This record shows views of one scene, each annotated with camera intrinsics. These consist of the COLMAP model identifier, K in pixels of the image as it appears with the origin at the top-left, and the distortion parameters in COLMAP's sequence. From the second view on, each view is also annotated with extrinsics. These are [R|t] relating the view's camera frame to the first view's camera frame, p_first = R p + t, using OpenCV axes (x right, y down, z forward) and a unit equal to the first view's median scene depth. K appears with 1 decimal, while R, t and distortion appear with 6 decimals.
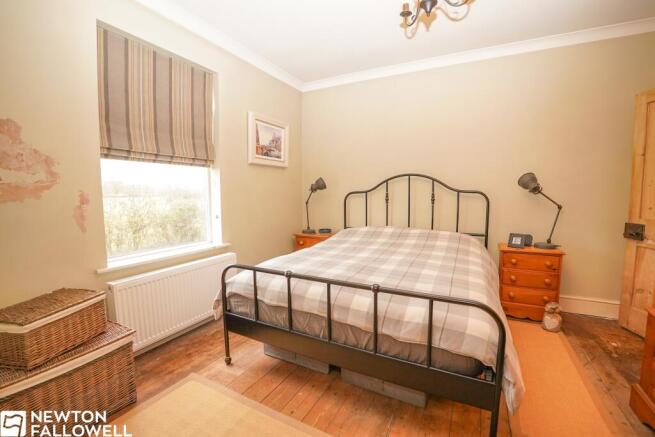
lens RADIAL K [[296.3, 0, 329.1], [0, 296.3, 218.1], [0, 0, 1]] dist [-0.083992, 0.021504]
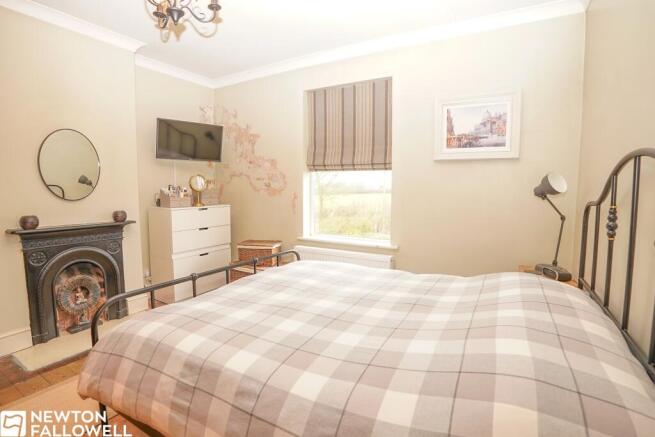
lens RADIAL K [[296.3, 0, 329.1], [0, 296.3, 218.1], [0, 0, 1]] dist [-0.083992, 0.021504]
pose [[-0.041808, 0.079343, -0.995970, 0.680376], [-0.105496, 0.990919, 0.083369, -0.072884], [0.993540, 0.108557, -0.033058, 0.872938]]
